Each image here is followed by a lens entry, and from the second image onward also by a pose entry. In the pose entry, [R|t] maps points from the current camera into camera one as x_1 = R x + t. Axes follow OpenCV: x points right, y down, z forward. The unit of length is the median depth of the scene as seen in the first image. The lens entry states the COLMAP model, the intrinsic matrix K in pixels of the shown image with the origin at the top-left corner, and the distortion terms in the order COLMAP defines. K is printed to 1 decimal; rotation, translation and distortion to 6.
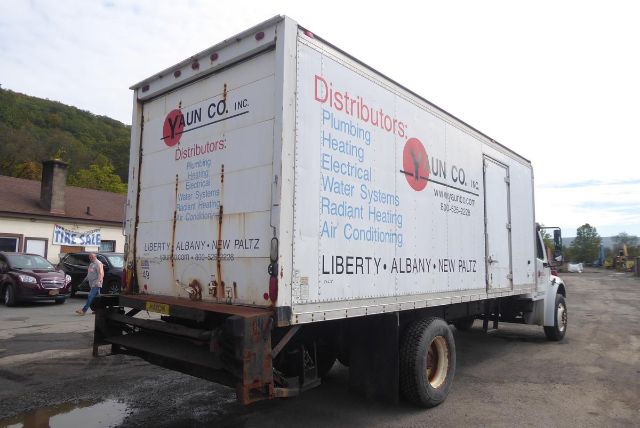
lens RADIAL K [[461.3, 0, 320.0], [0, 461.3, 214.0], [0, 0, 1]] dist [0.002613, 0.000377]
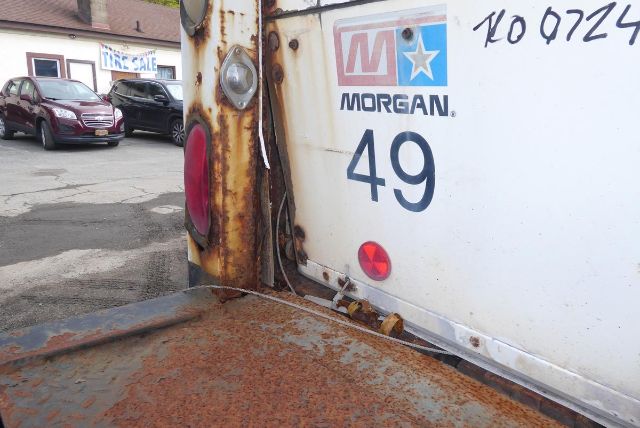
lens RADIAL K [[461.3, 0, 320.0], [0, 461.3, 214.0], [0, 0, 1]] dist [0.002613, 0.000377]
pose [[0.991662, 0.048062, -0.119565, -0.100771], [-0.004079, 0.939087, 0.343655, 0.027719], [0.128799, -0.340302, 0.931453, 0.236494]]
